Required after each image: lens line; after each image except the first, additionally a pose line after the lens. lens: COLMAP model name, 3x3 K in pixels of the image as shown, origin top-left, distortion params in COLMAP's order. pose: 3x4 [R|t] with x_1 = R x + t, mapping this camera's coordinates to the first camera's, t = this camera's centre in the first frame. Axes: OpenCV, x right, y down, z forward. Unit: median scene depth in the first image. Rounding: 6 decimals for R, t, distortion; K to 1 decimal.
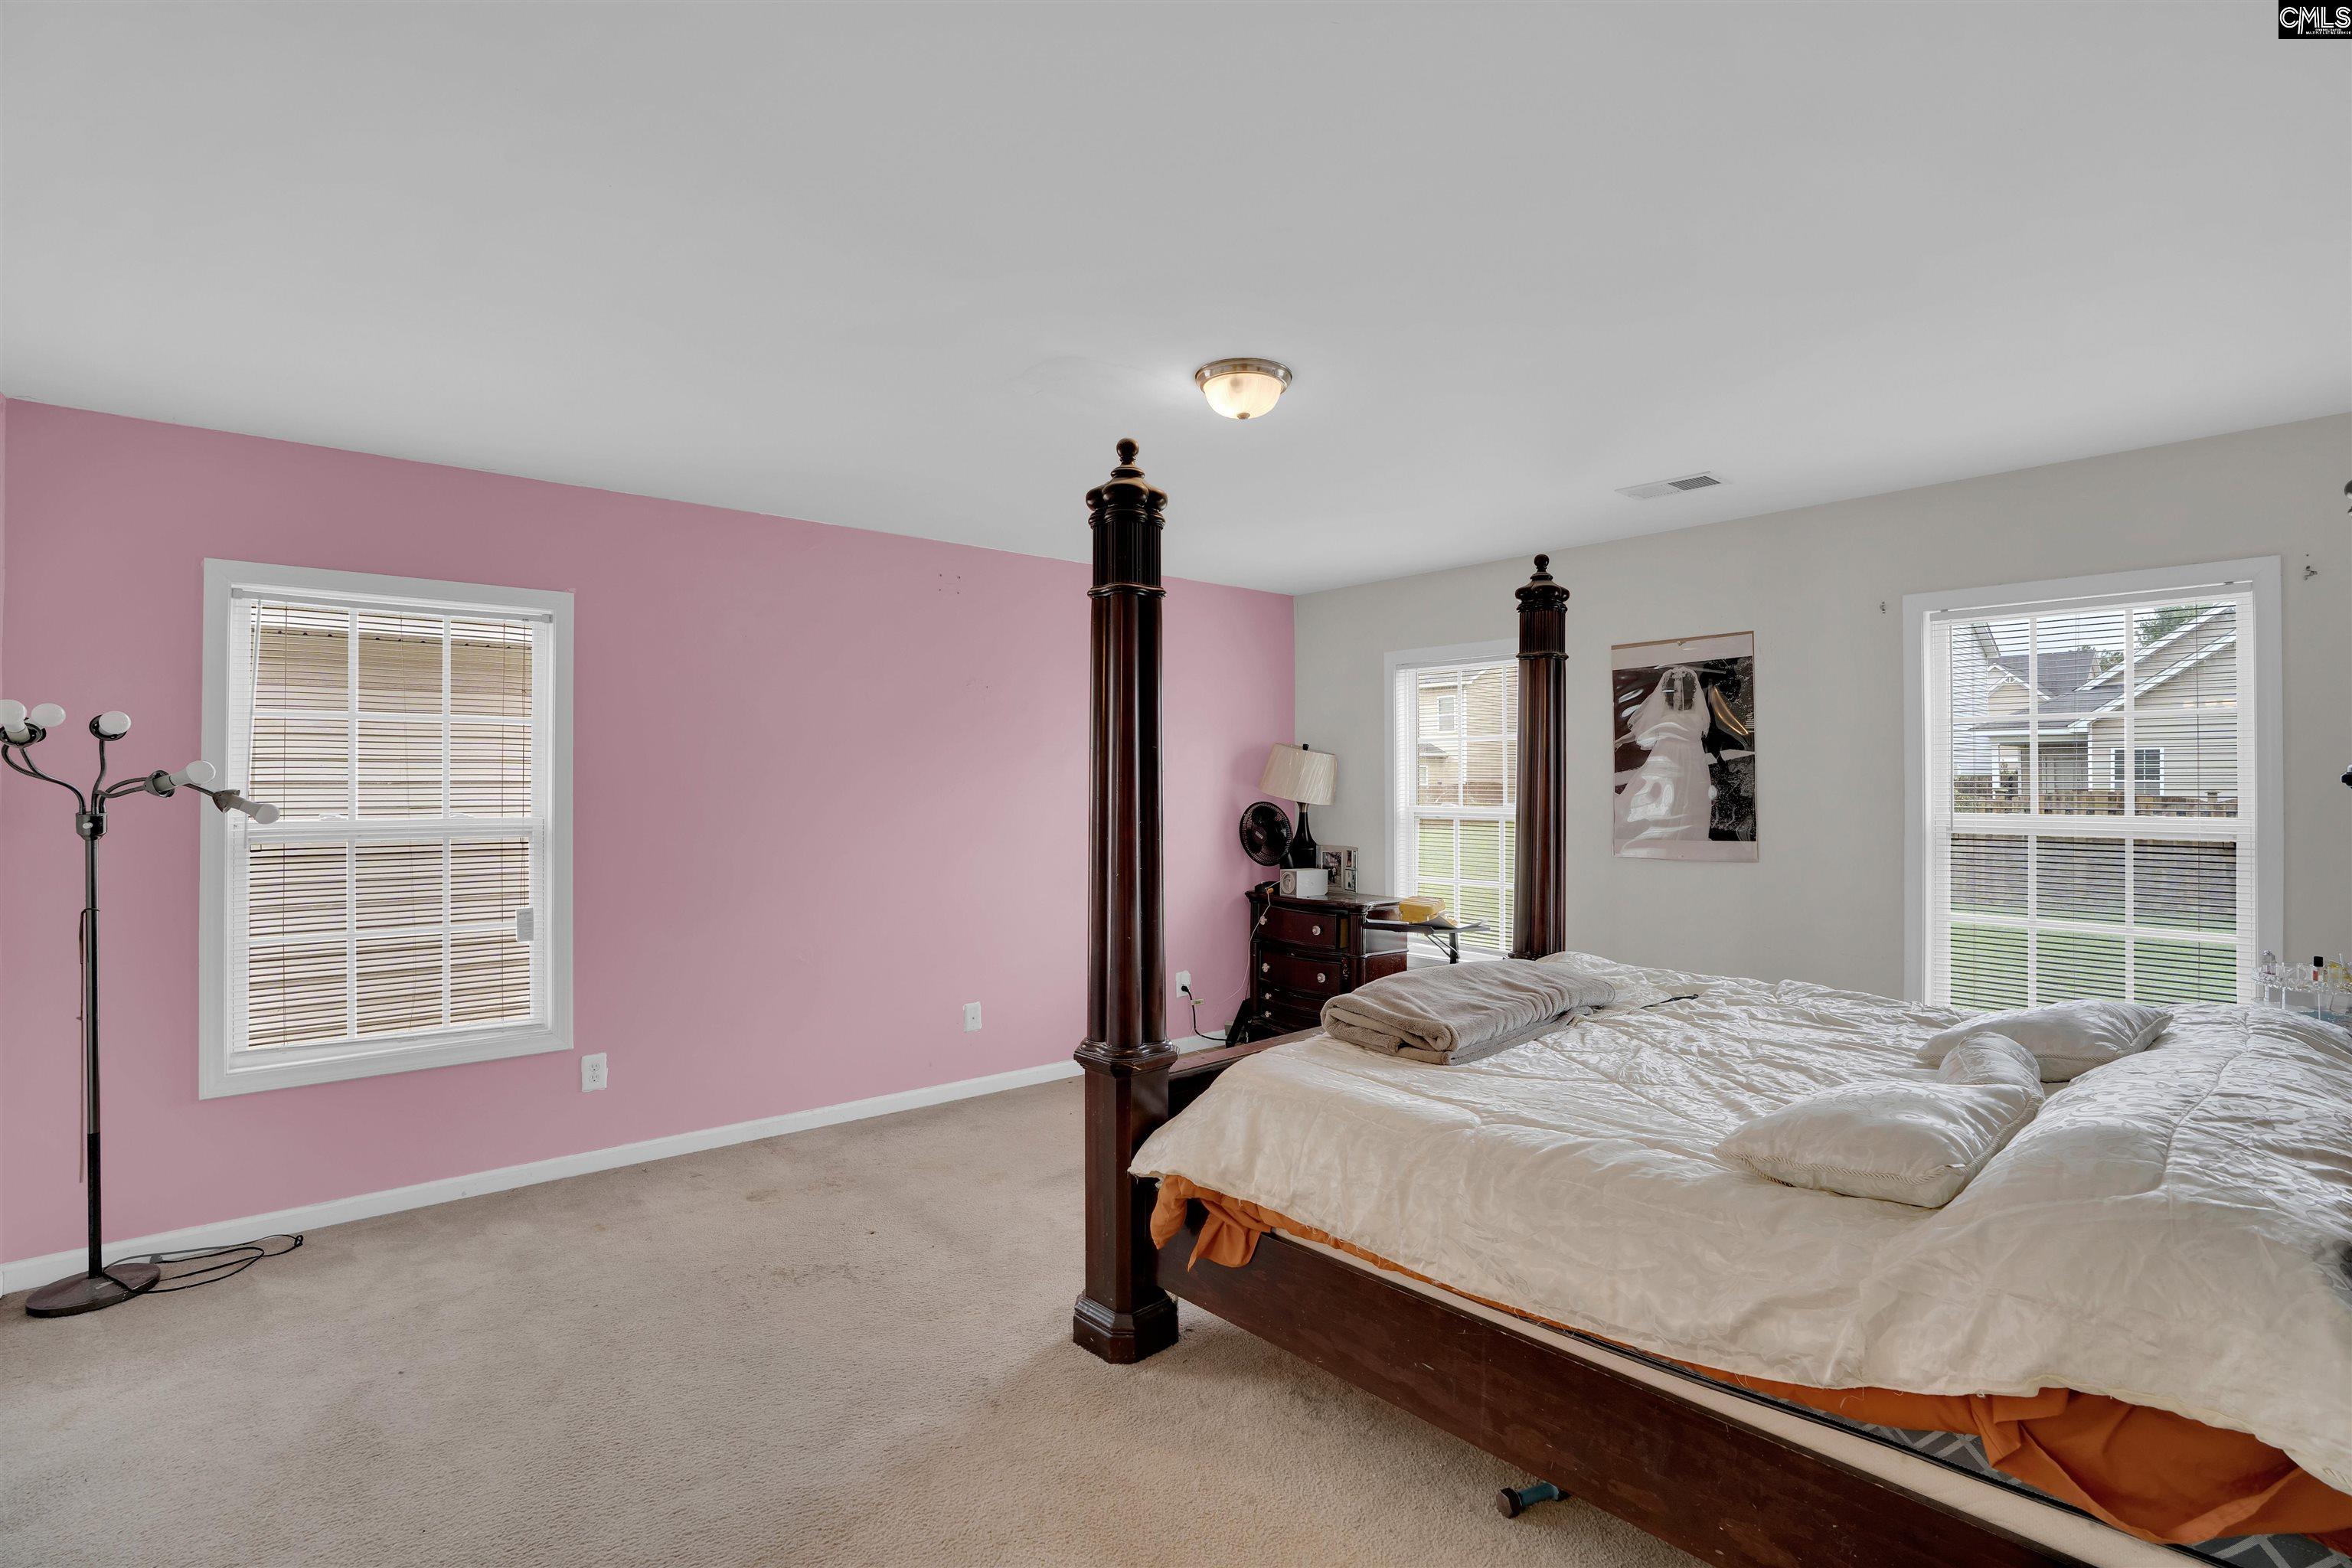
lens RADIAL K [[1106.2, 0, 1197.1], [0, 1106.2, 777.8], [0, 0, 1]] dist [-0.031058, 0.006477]
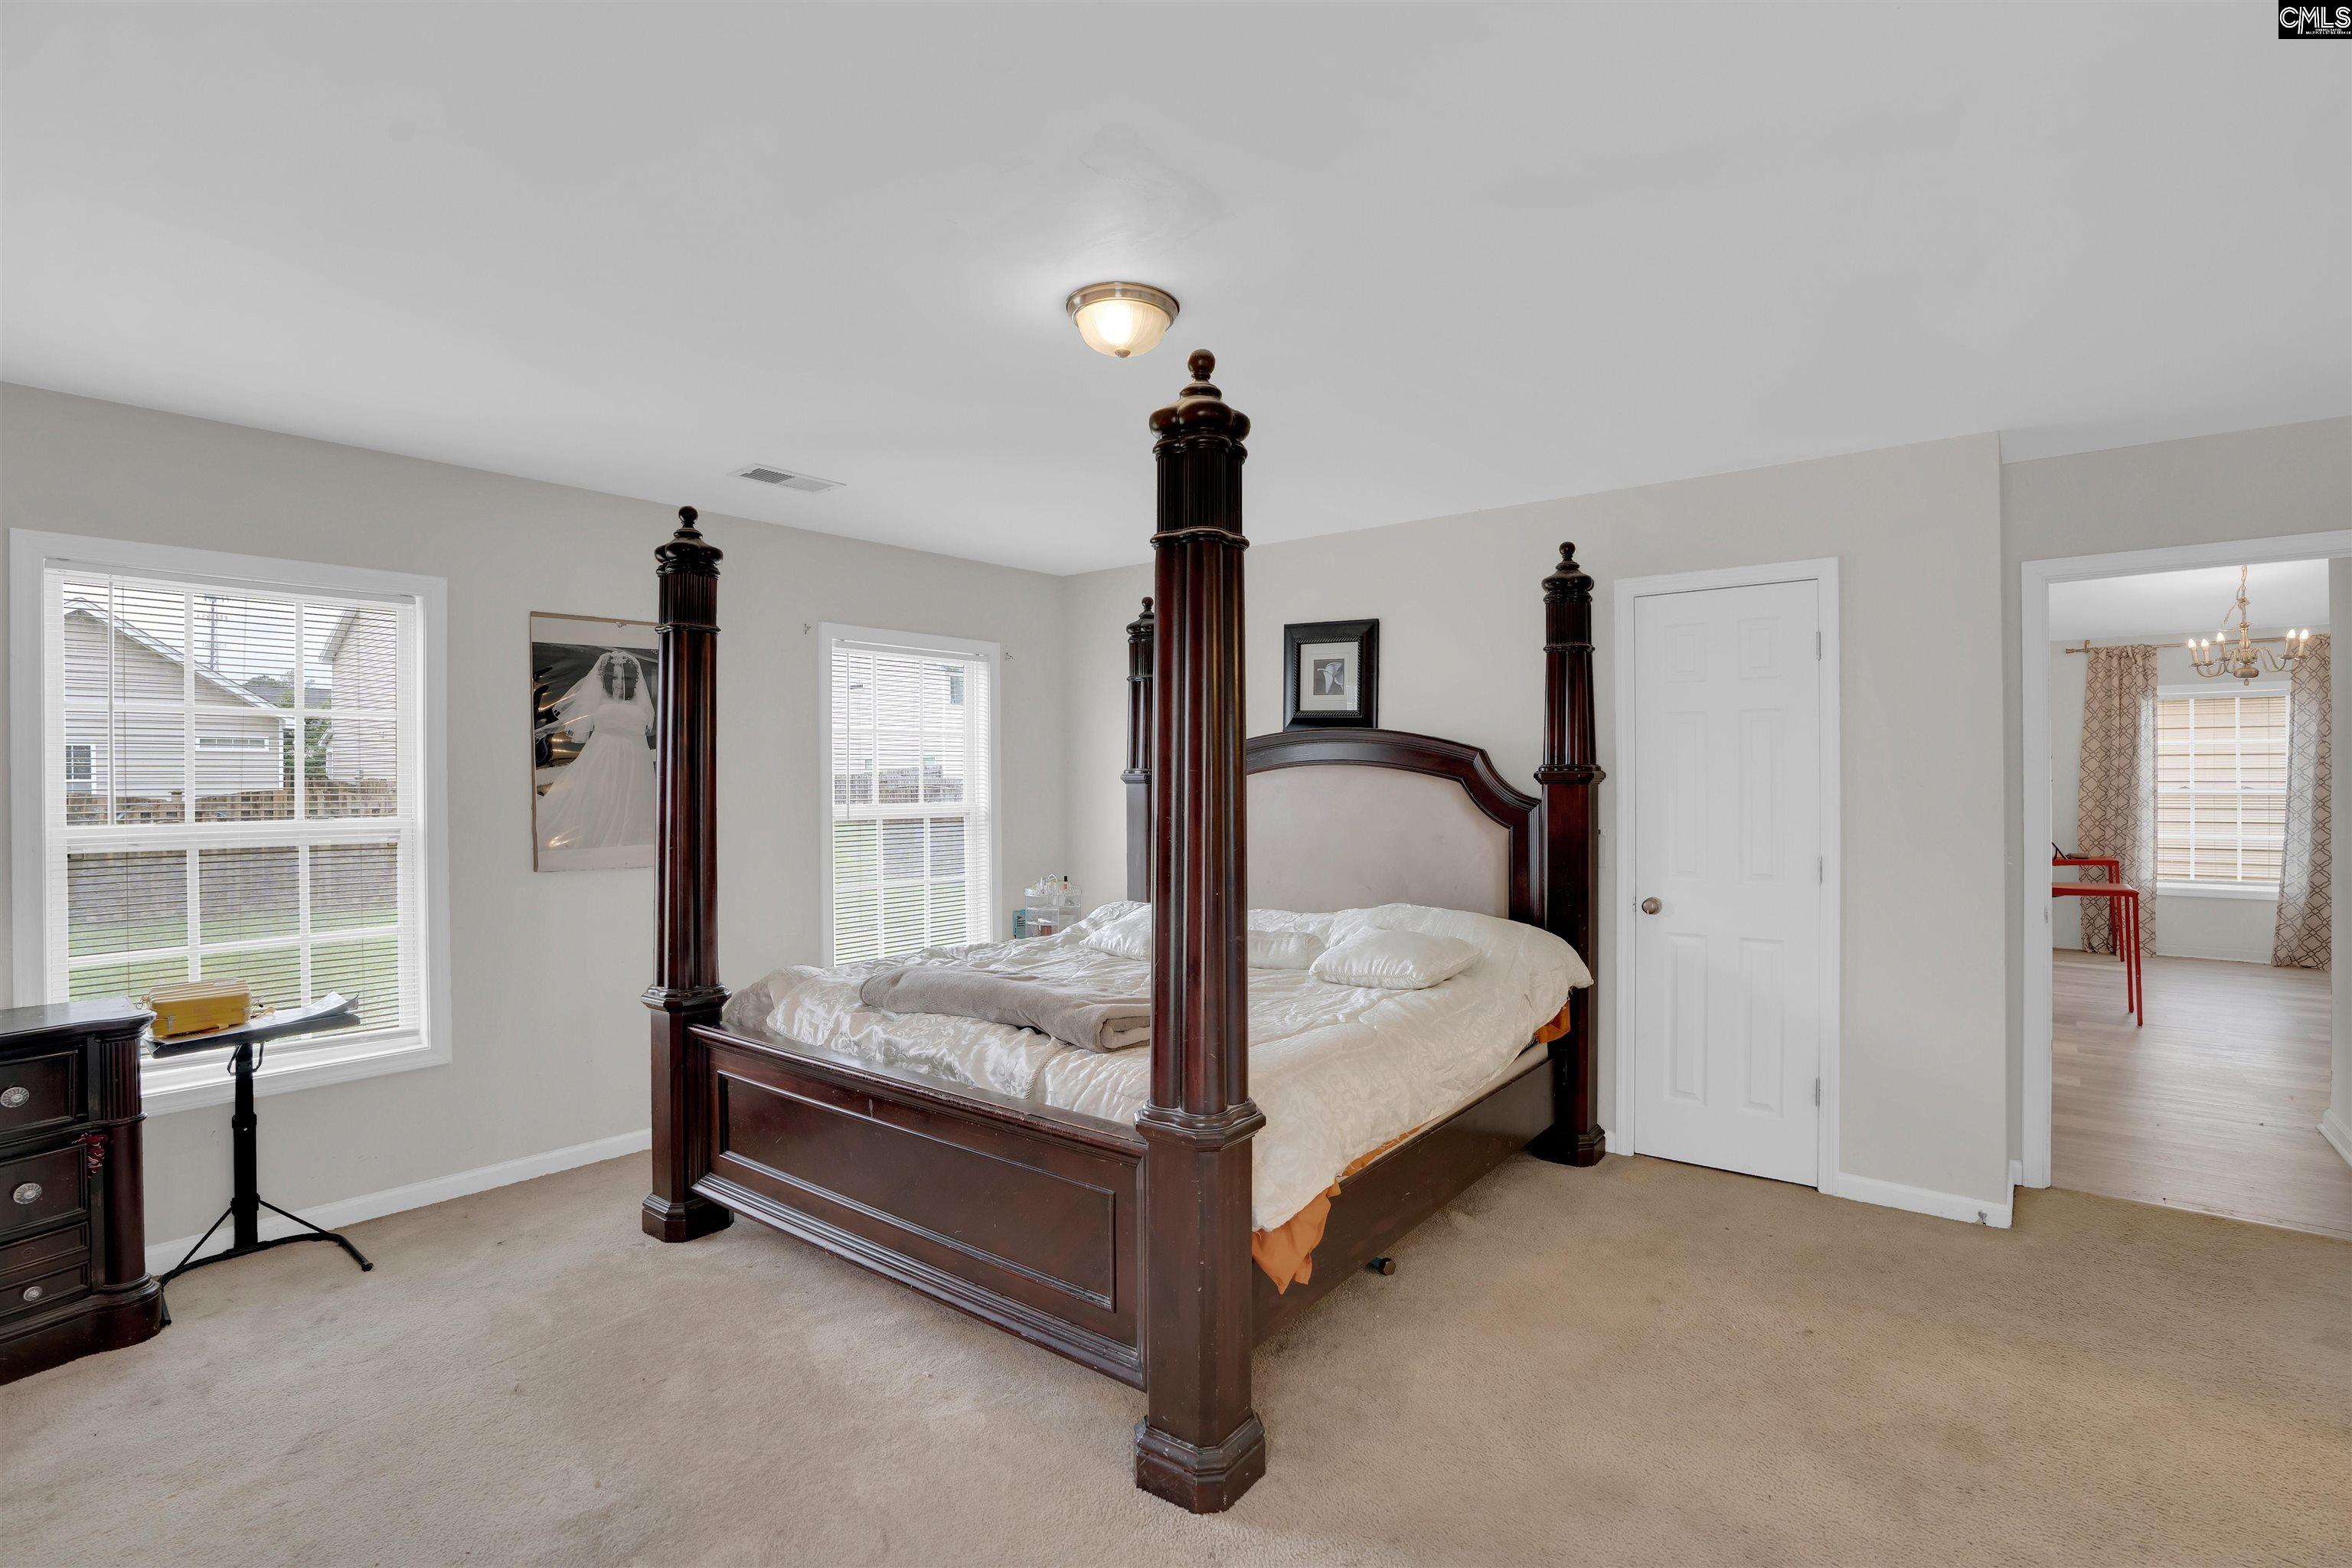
lens RADIAL K [[1093.9, 0, 1176.0], [0, 1093.9, 784.0], [0, 0, 1]] dist [-0.031852, 0.000562]
pose [[-0.220529, -0.001220, 0.975380, -0.501775], [0.008982, 0.999954, 0.003281, 0.006511], [-0.975339, 0.009485, -0.220508, 0.756381]]
